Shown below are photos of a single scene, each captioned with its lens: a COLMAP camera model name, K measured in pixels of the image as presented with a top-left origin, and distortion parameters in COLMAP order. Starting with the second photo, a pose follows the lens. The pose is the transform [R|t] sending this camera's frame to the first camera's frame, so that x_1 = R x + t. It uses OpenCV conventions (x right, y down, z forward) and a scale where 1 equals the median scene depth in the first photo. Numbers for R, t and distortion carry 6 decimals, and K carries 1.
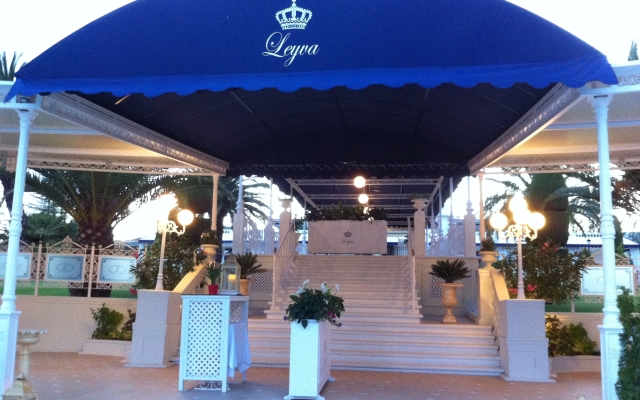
lens RADIAL K [[608.3, 0, 319.8], [0, 608.3, 222.2], [0, 0, 1]] dist [0.114183, -0.420594]
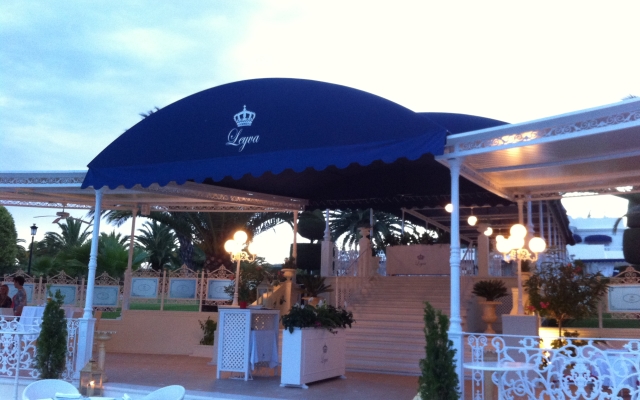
lens RADIAL K [[608.3, 0, 319.8], [0, 608.3, 222.2], [0, 0, 1]] dist [0.114183, -0.420594]
pose [[0.956947, -0.035768, -0.288051, 0.380537], [0.026841, 0.999031, -0.034882, -0.019869], [0.289020, 0.025648, 0.956979, -0.240508]]
